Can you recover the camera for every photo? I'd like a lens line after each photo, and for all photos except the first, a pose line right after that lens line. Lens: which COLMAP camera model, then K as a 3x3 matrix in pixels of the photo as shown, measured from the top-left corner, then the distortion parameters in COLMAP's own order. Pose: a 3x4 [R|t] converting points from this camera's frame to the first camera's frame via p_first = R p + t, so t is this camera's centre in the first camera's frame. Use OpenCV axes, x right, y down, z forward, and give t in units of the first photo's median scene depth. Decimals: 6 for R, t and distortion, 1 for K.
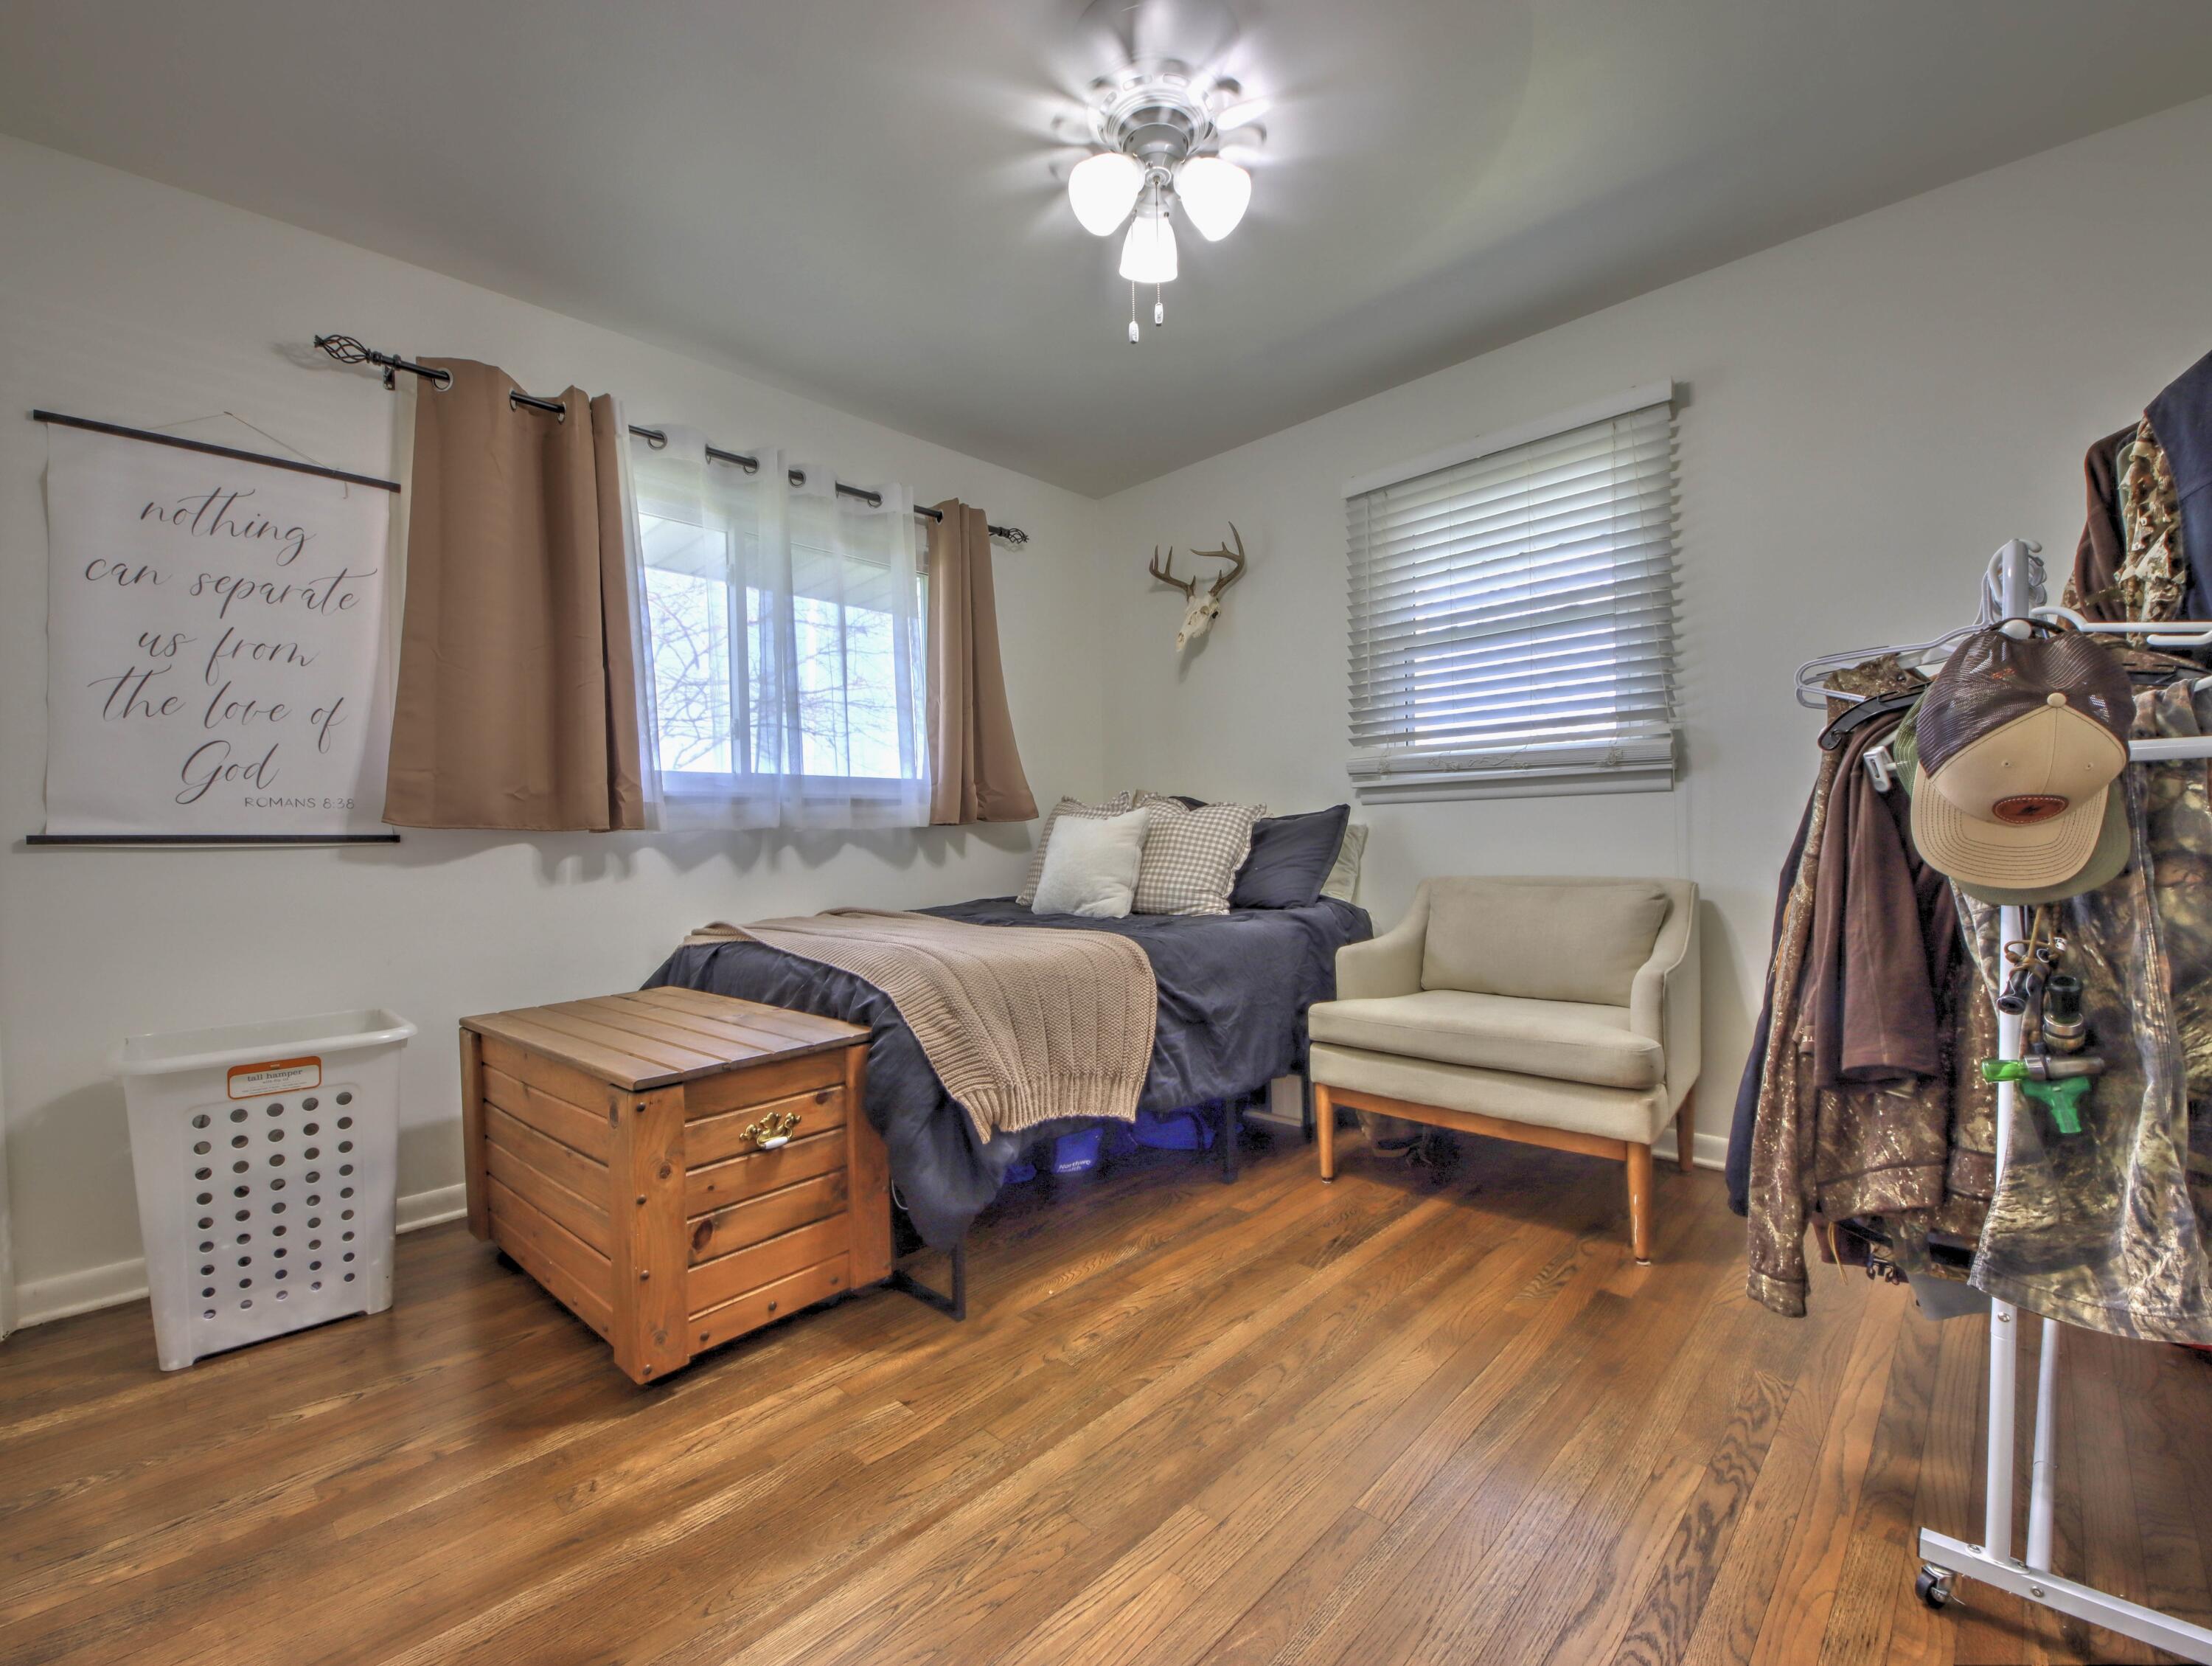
lens RADIAL K [[968.2, 0, 1094.4], [0, 968.2, 842.2], [0, 0, 1]] dist [0.024126, -0.016765]
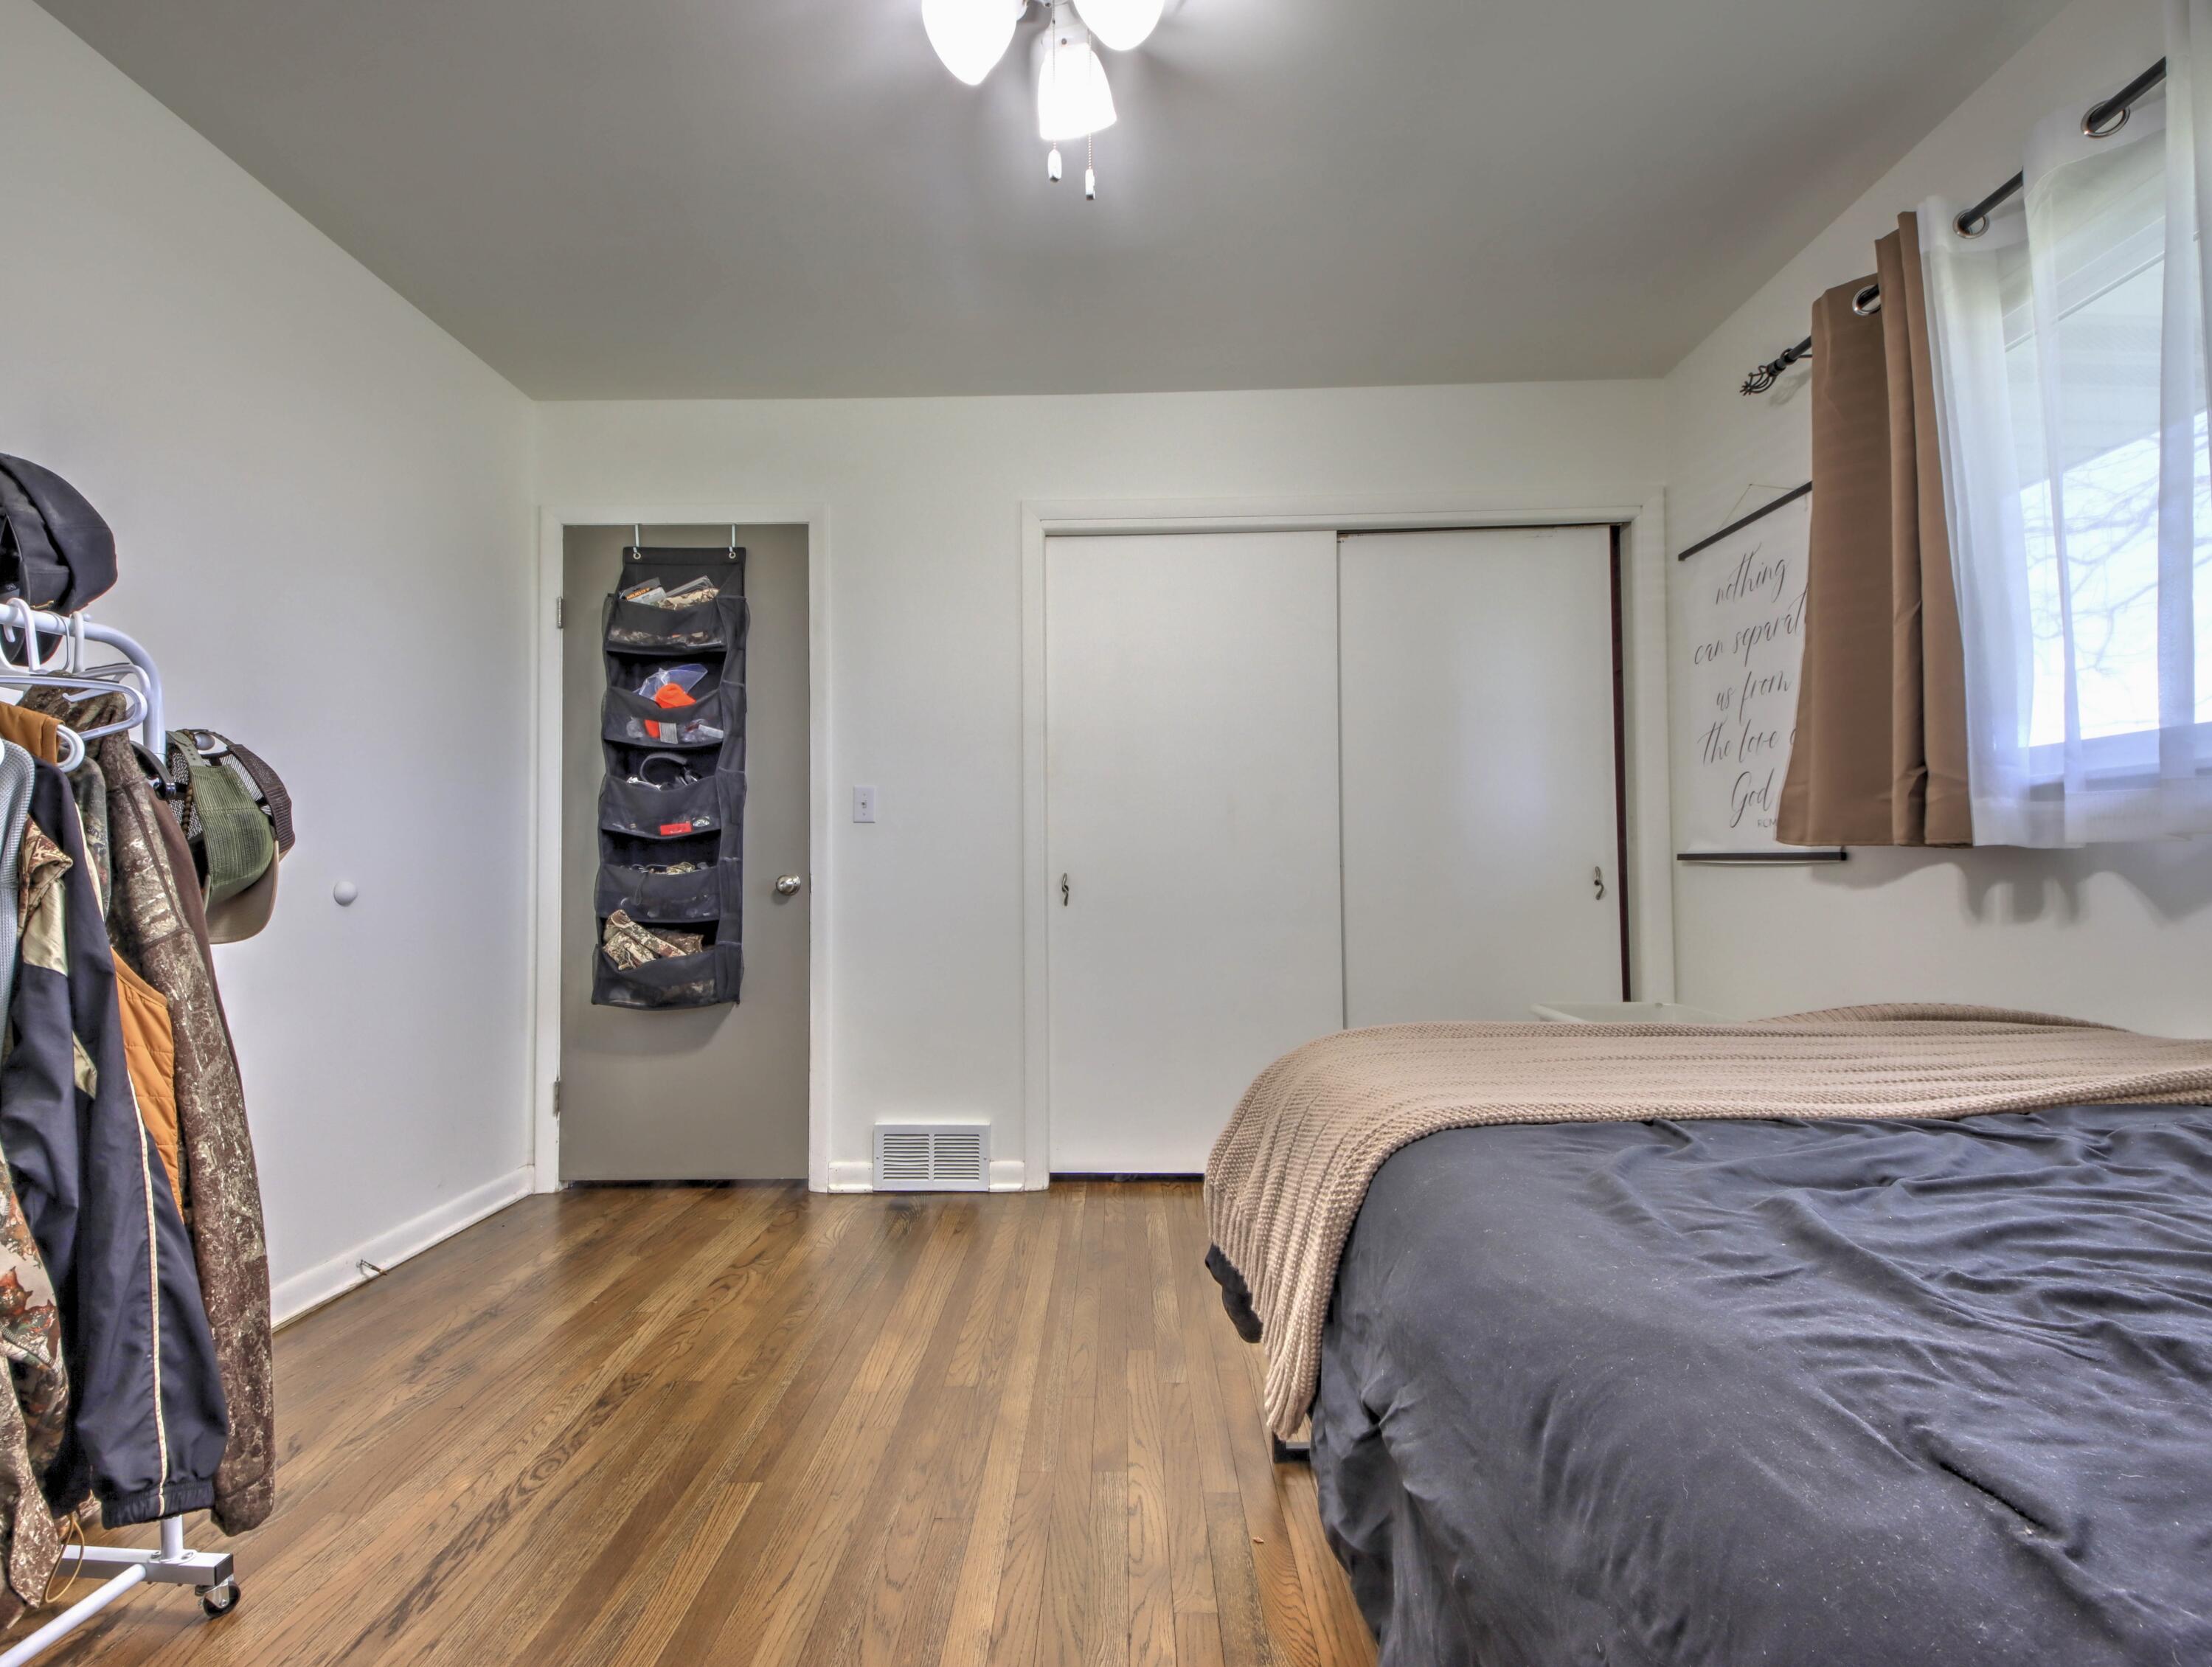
lens RADIAL K [[968.1, 0, 1094.4], [0, 968.1, 842.7], [0, 0, 1]] dist [0.024126, -0.016765]
pose [[-0.731295, 0.004620, -0.682045, 0.378760], [0.020985, 0.999656, -0.015729, -0.015496], [0.681738, -0.025816, -0.731141, 1.088231]]
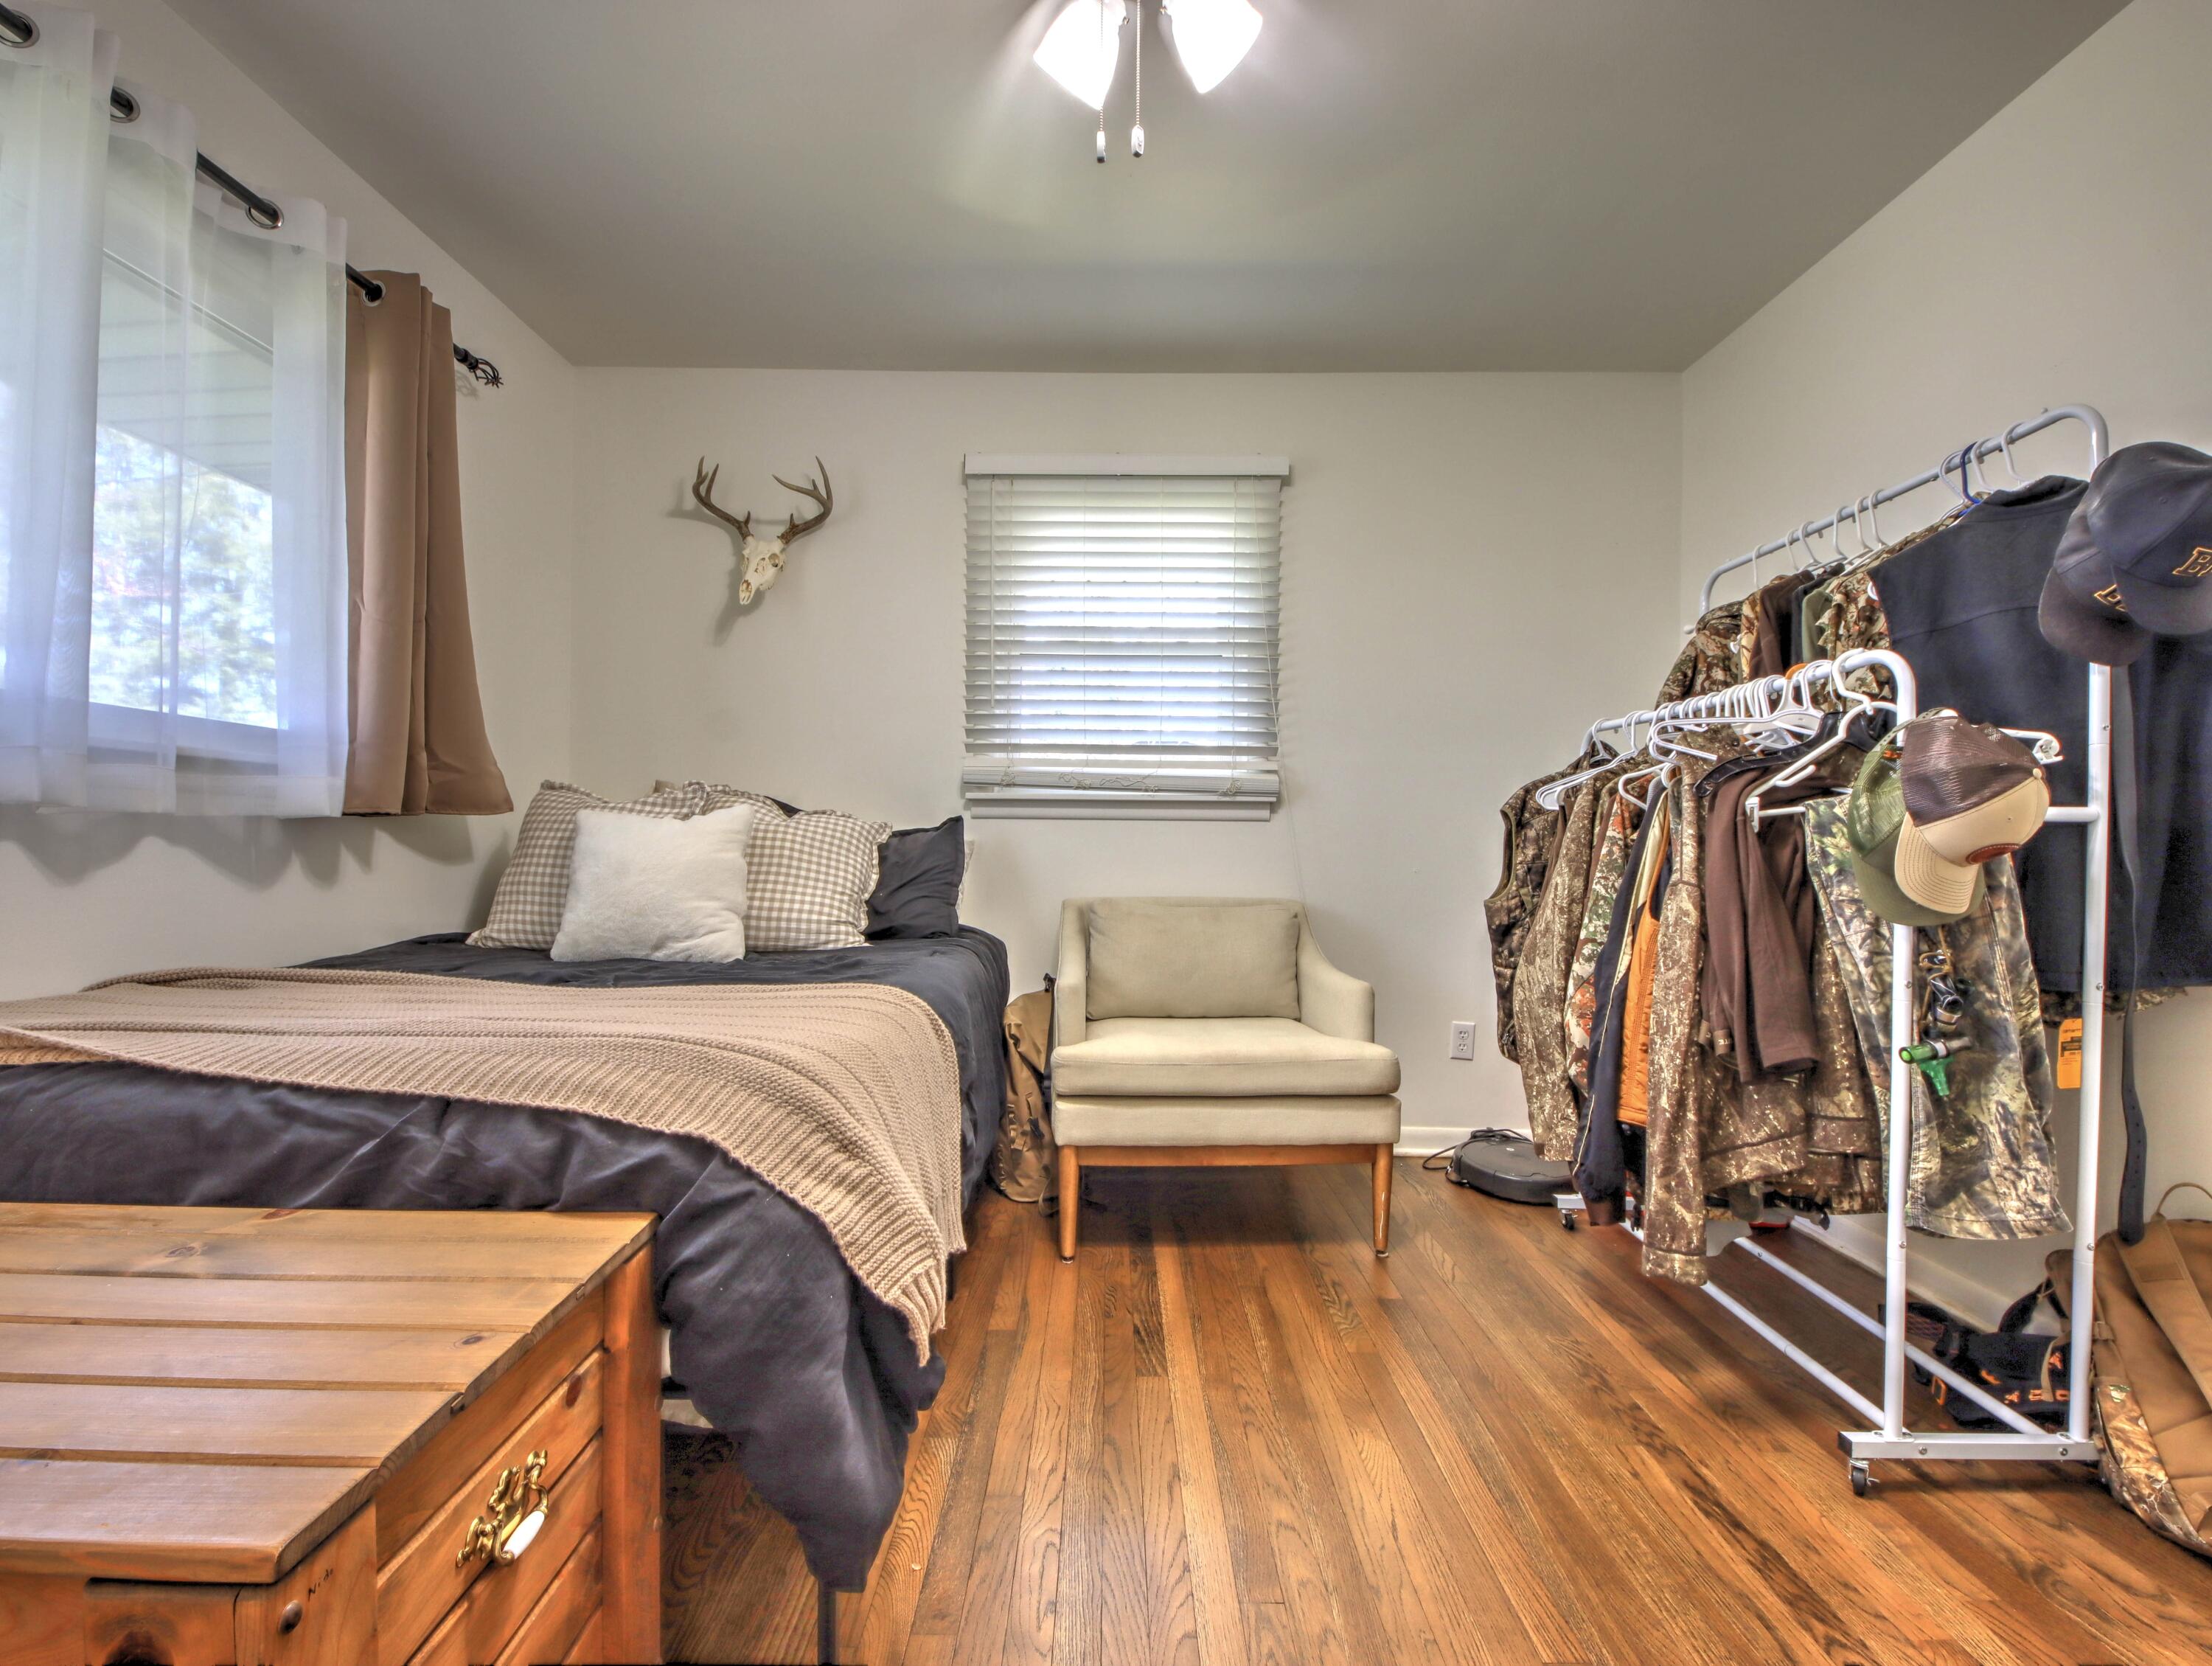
lens RADIAL K [[949.0, 0, 1107.0], [0, 949.0, 844.4], [0, 0, 1]] dist [0.035074, -0.026689]
pose [[0.714036, 0.032651, 0.699347, -0.312376], [-0.022268, 0.999466, -0.023927, 0.004514], [-0.699754, 0.001511, 0.714382, 0.355762]]
